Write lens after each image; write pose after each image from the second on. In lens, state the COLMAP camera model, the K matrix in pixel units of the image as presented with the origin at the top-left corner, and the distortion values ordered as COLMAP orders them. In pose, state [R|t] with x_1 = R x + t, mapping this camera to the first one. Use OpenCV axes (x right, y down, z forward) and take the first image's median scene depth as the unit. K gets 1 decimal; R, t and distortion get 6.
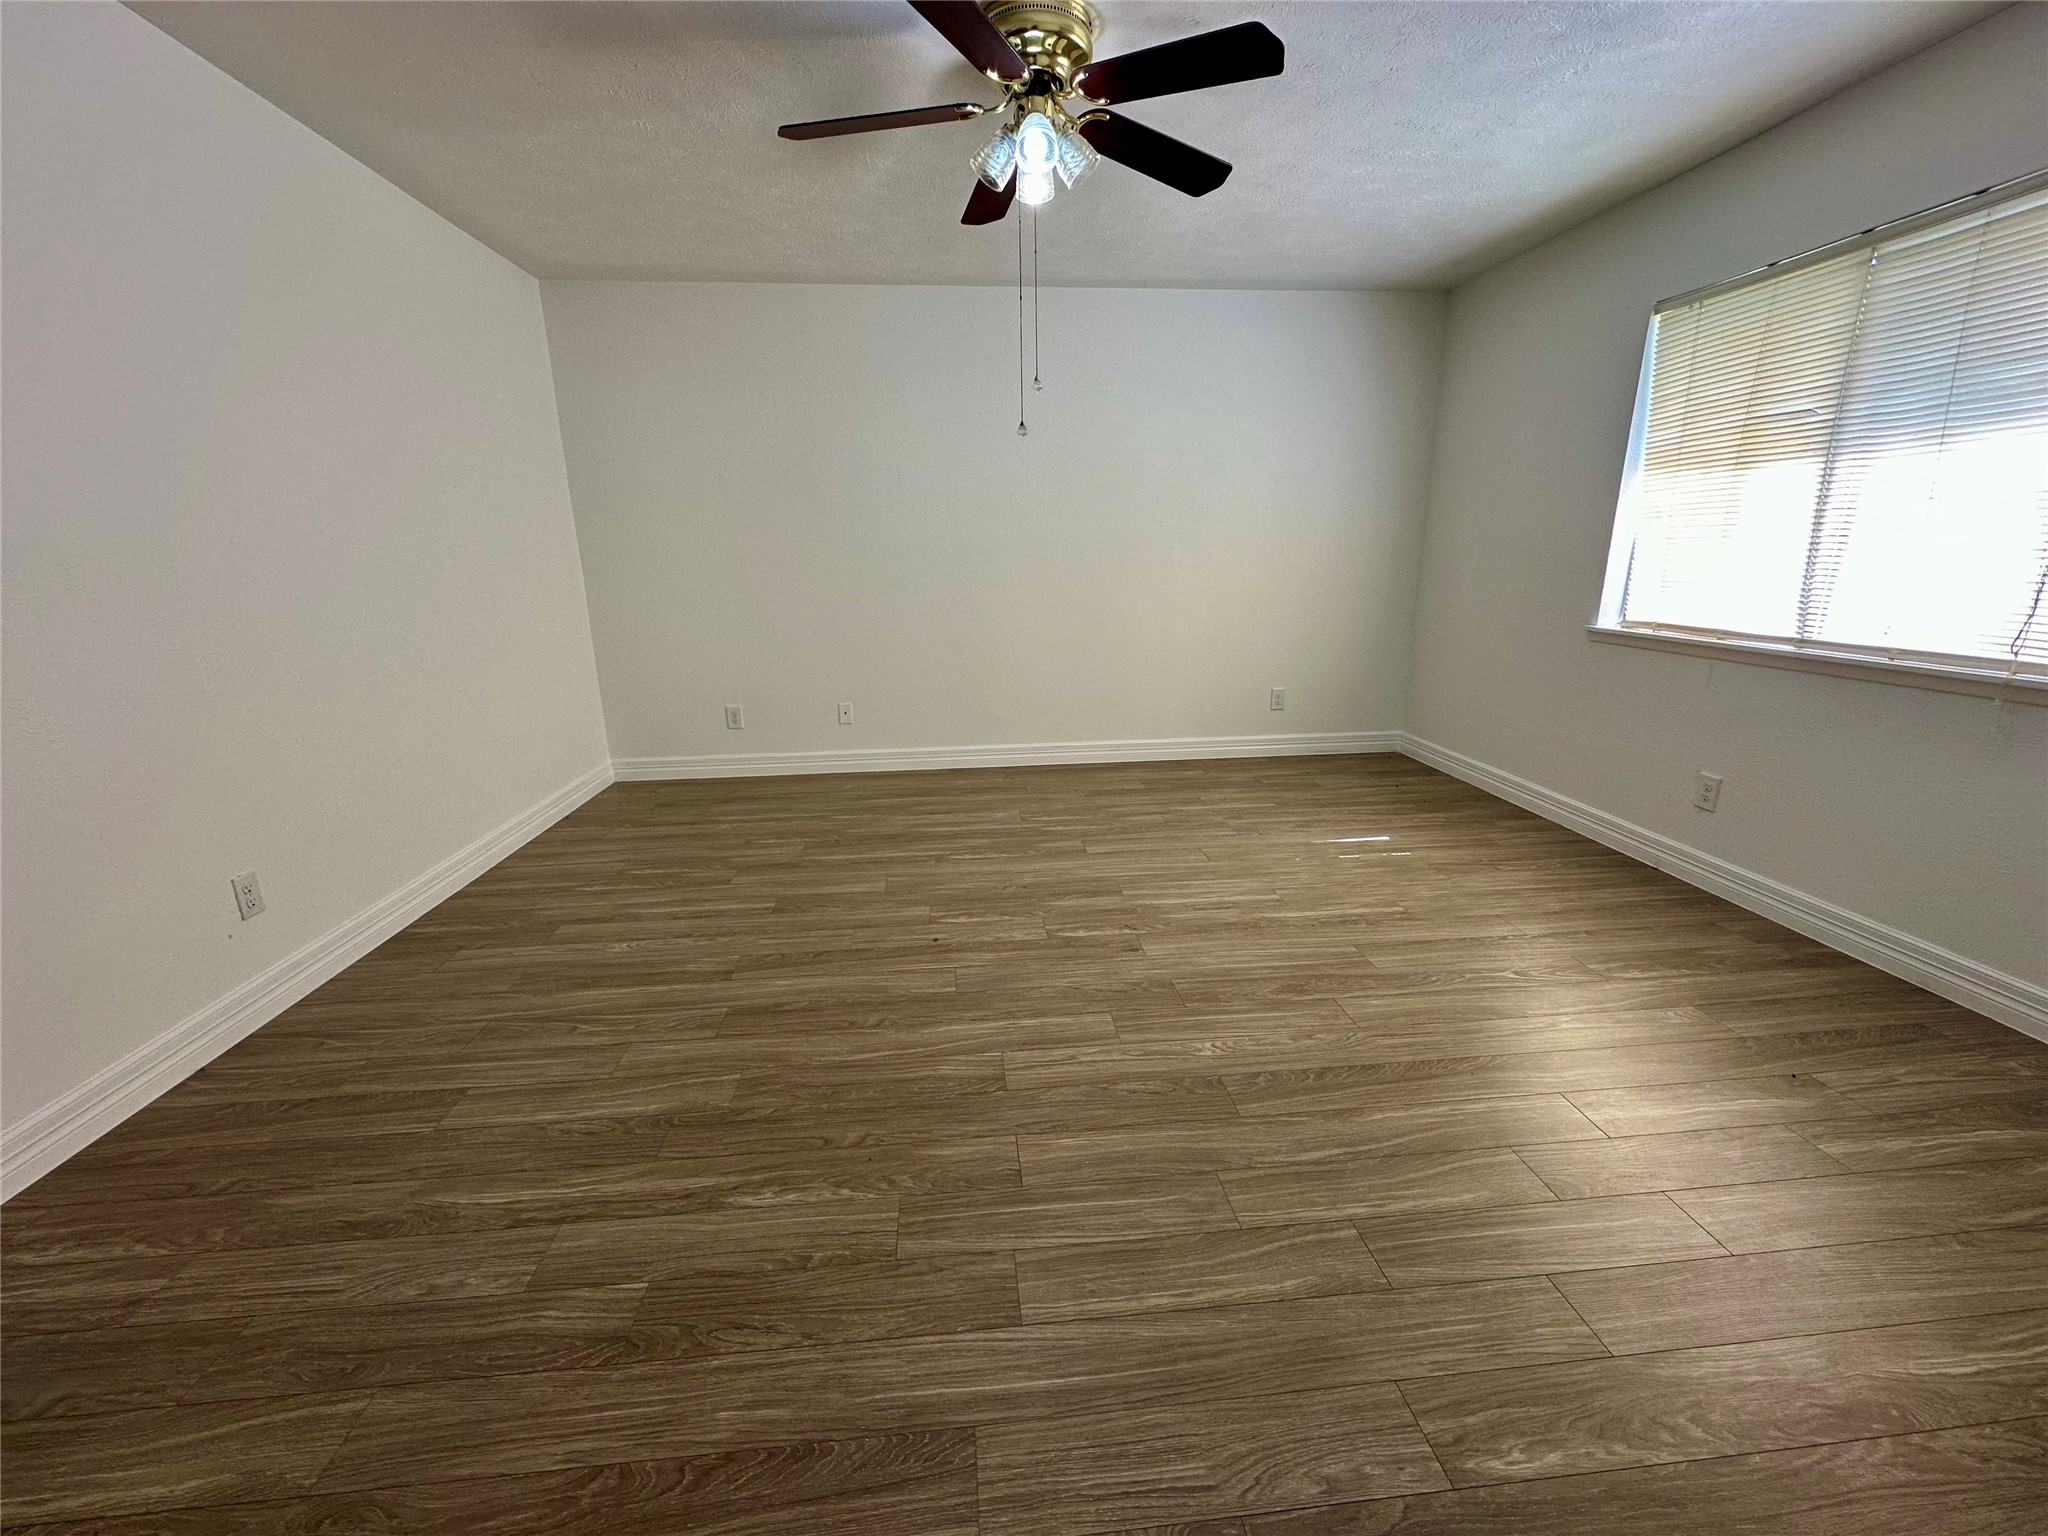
lens RADIAL K [[821.2, 0, 1025.9], [0, 821.2, 773.0], [0, 0, 1]] dist [-0.004200, 0.001003]
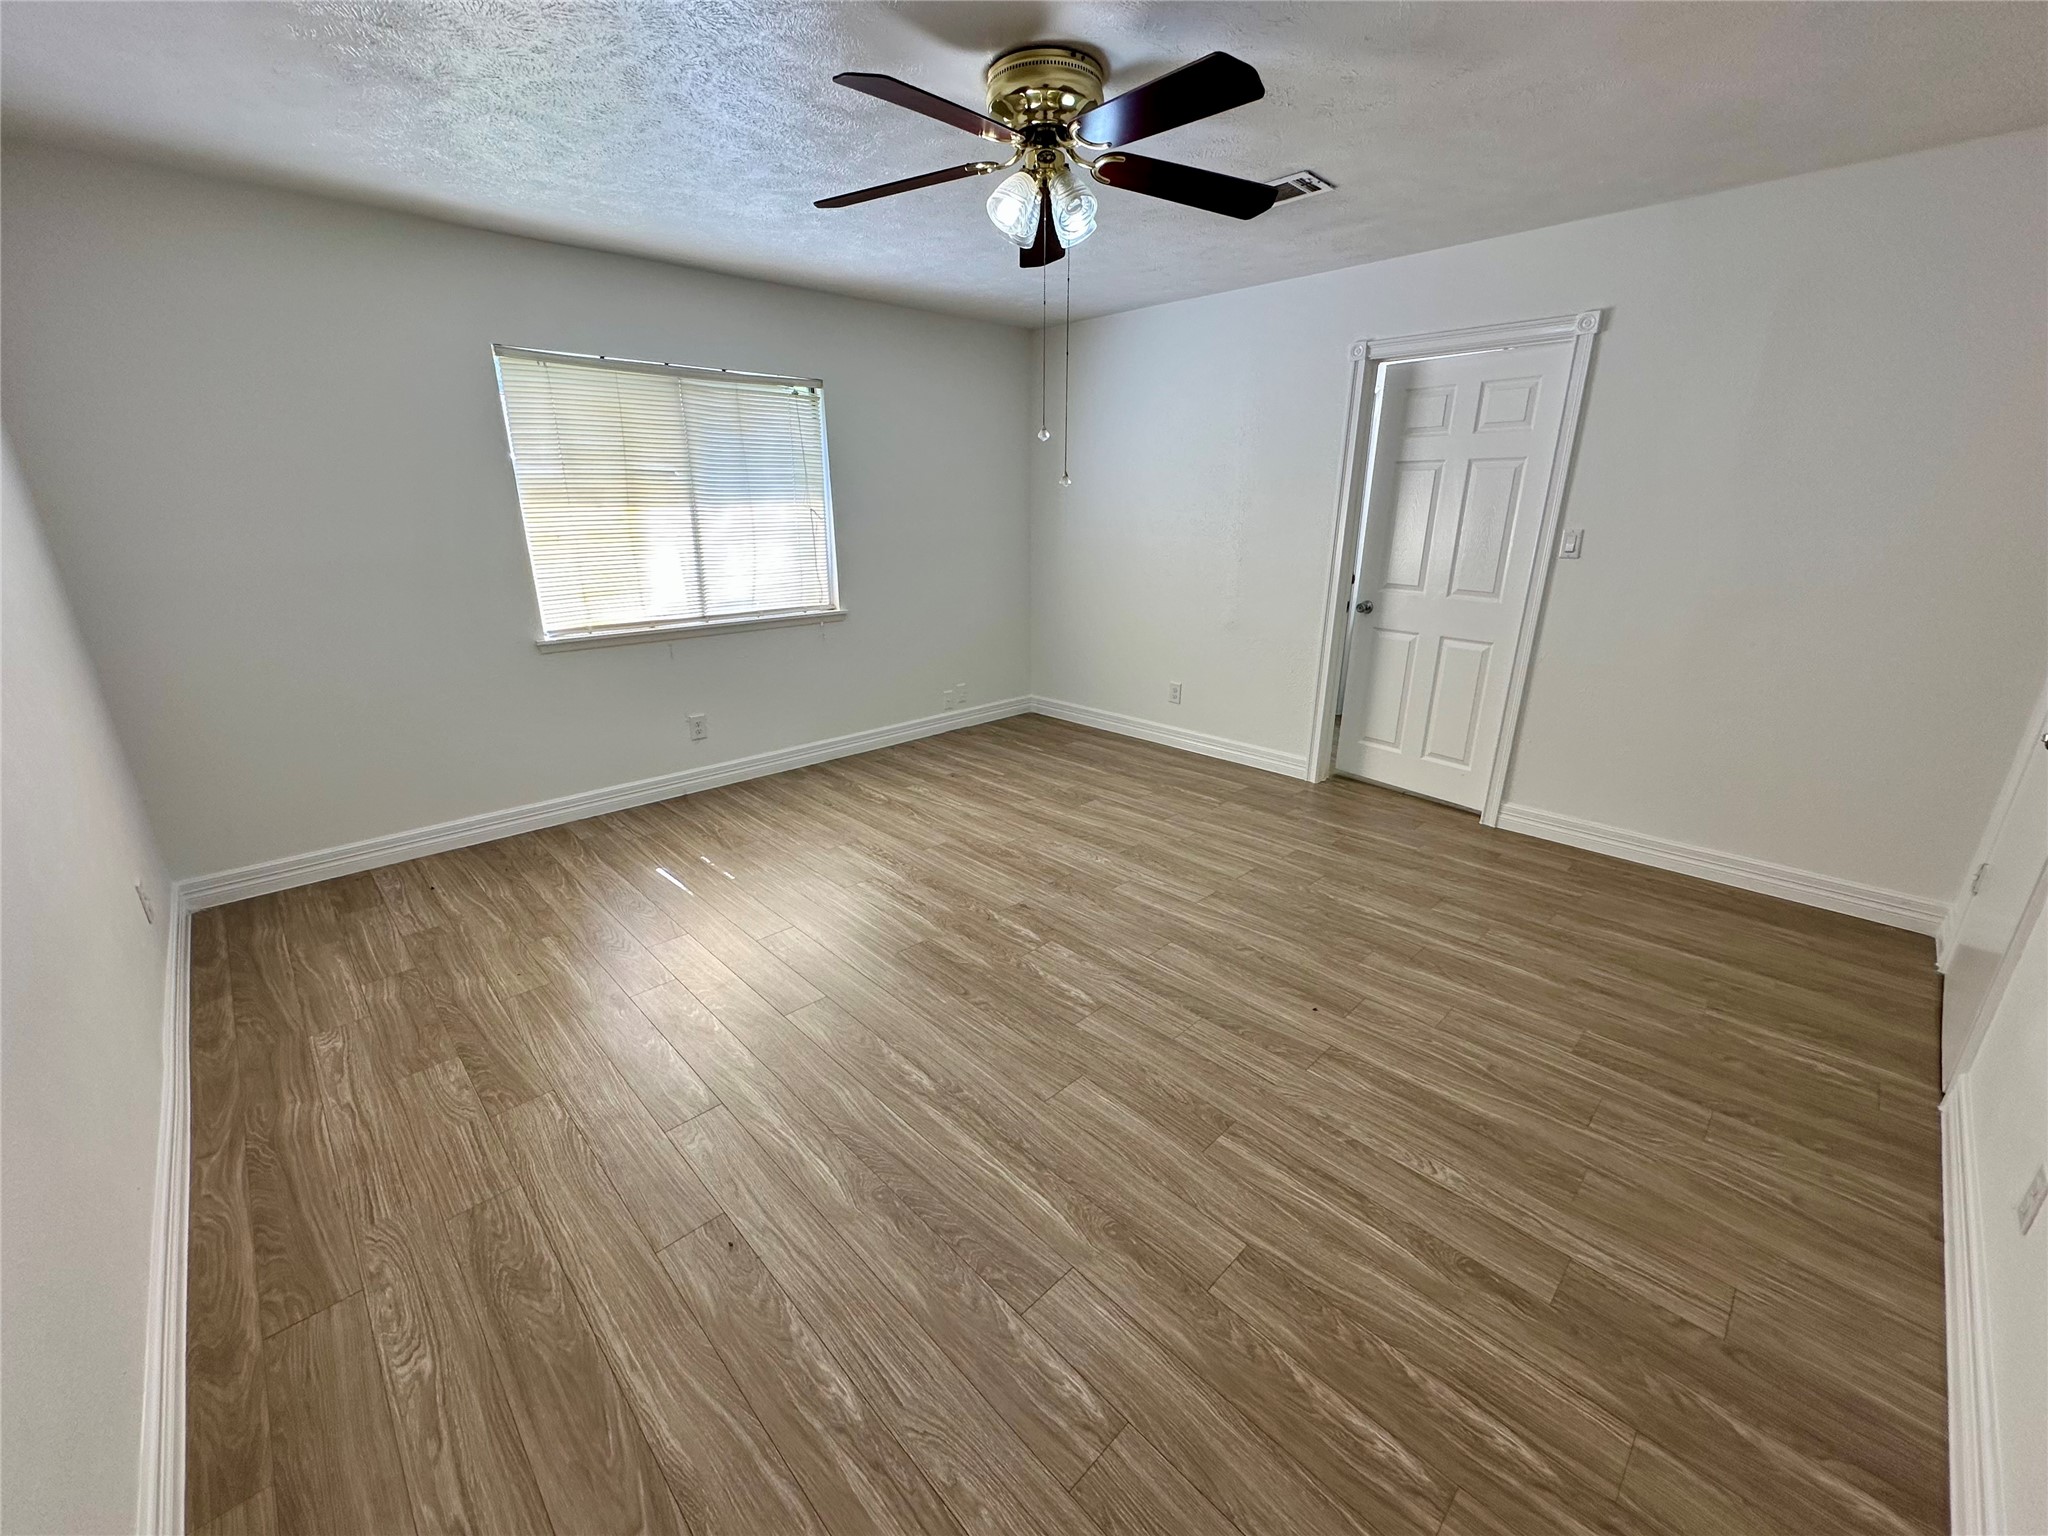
lens RADIAL K [[821.2, 0, 1024.3], [0, 821.2, 766.9], [0, 0, 1]] dist [-0.004200, 0.001003]
pose [[-0.625163, -0.230873, 0.745566, -0.727149], [0.212932, 0.868562, 0.447505, -0.507664], [-0.750887, 0.438518, -0.493832, 1.497119]]
